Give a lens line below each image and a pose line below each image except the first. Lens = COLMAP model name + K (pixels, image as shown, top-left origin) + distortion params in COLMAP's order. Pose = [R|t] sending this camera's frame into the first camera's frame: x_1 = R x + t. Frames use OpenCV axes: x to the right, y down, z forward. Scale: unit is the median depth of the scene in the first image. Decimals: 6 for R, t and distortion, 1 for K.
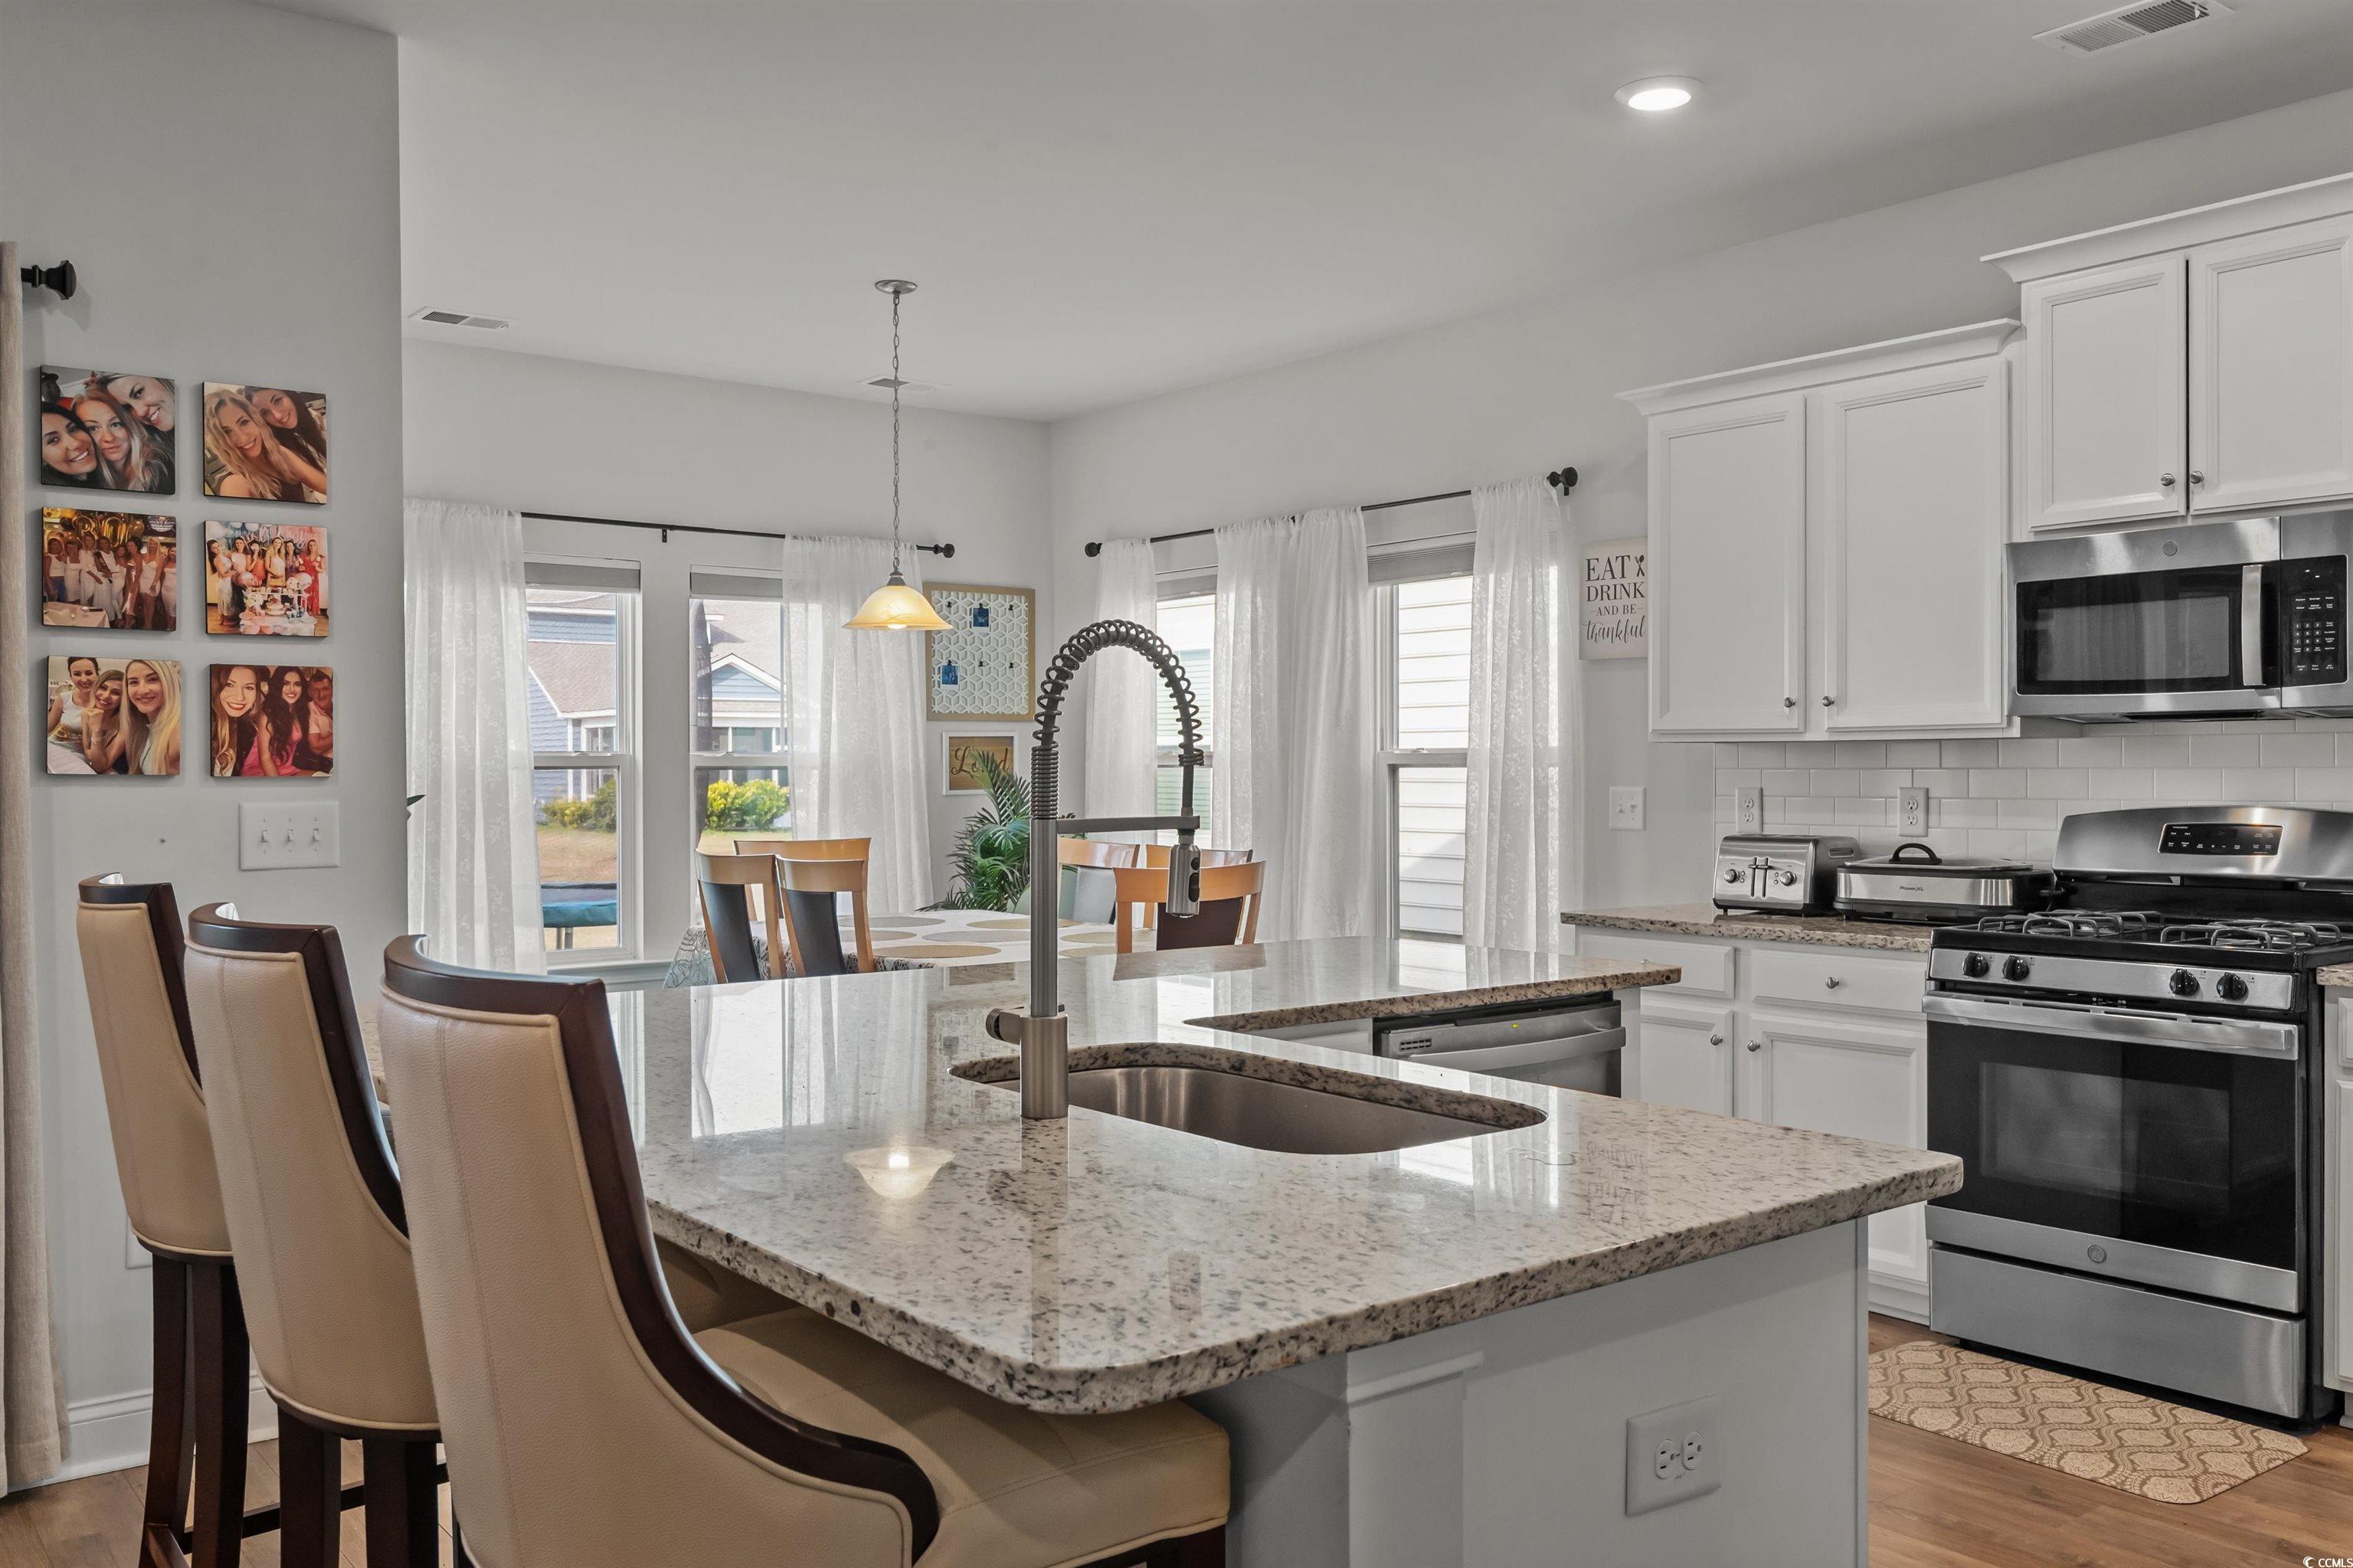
lens RADIAL K [[1918.3, 0, 1176.5], [0, 1918.3, 784.0], [0, 0, 1]] dist [-0.002594, -0.000712]
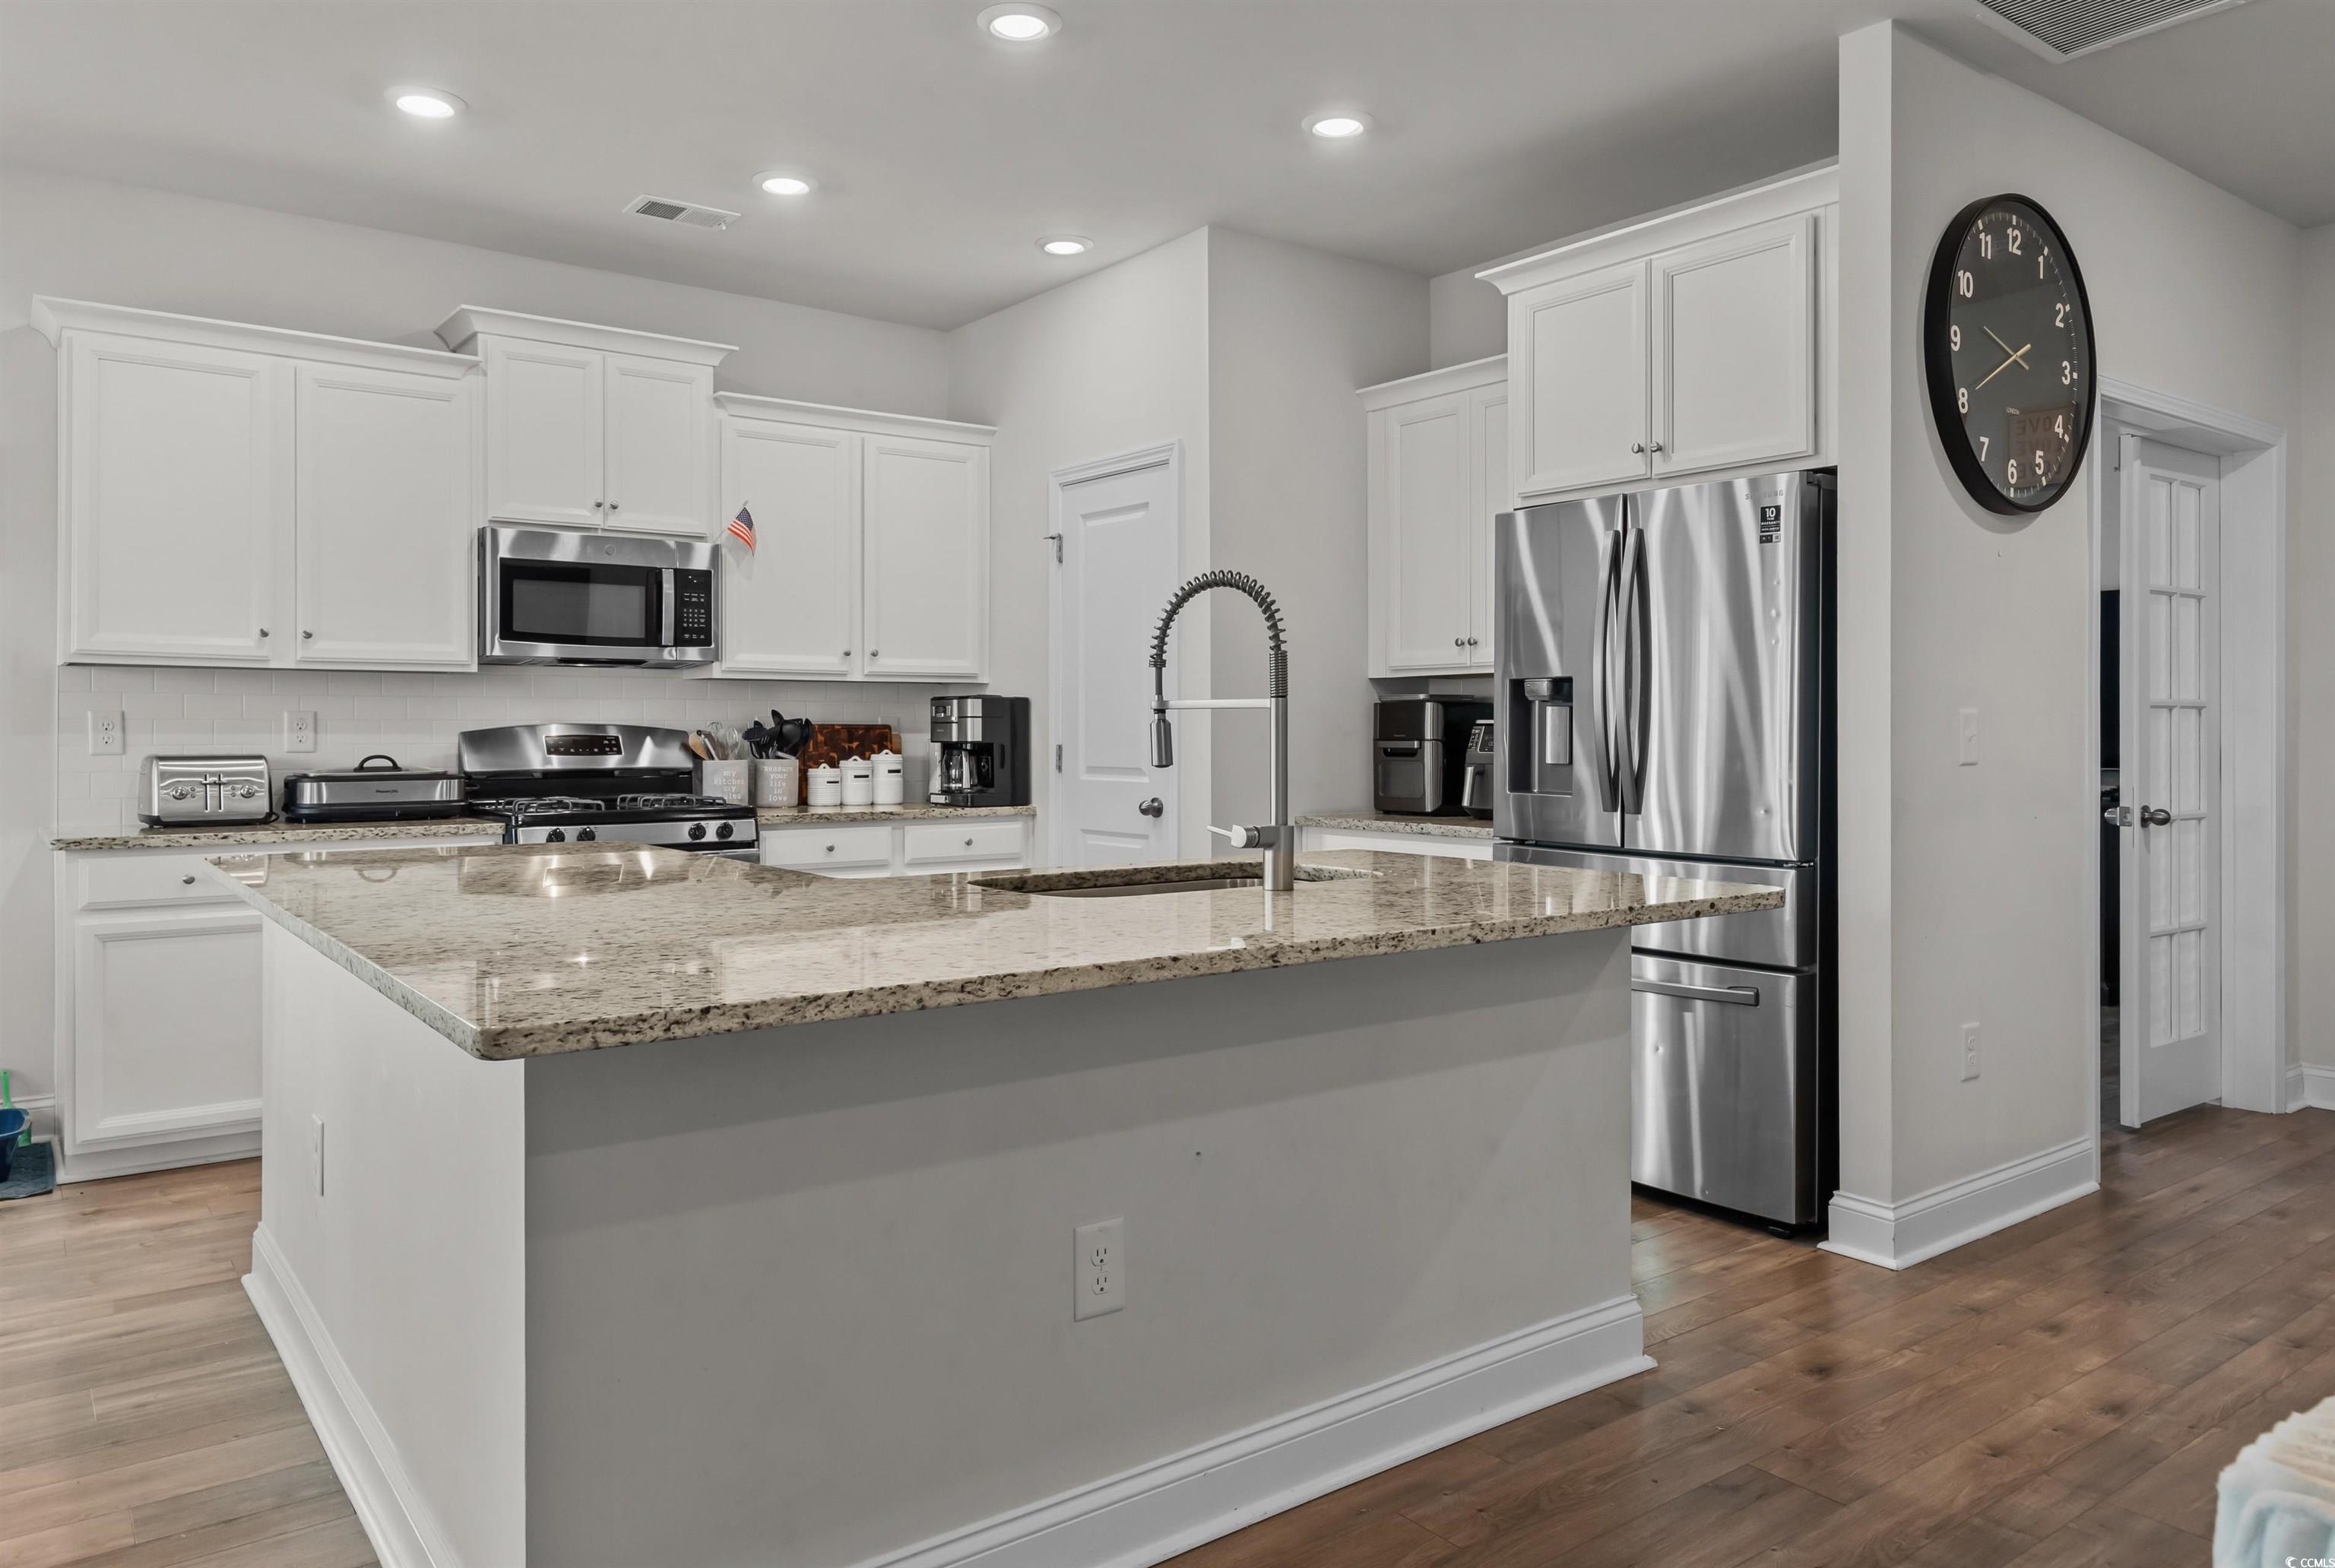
lens RADIAL K [[1556.8, 0, 1168.1], [0, 1556.8, 734.2], [0, 0, 1]] dist [0.000693, 0.000101]
pose [[0.005623, -0.001748, 0.999983, -0.675018], [0.005346, 0.999984, 0.001718, 0.020626], [-0.999970, 0.005336, 0.005632, 0.536991]]
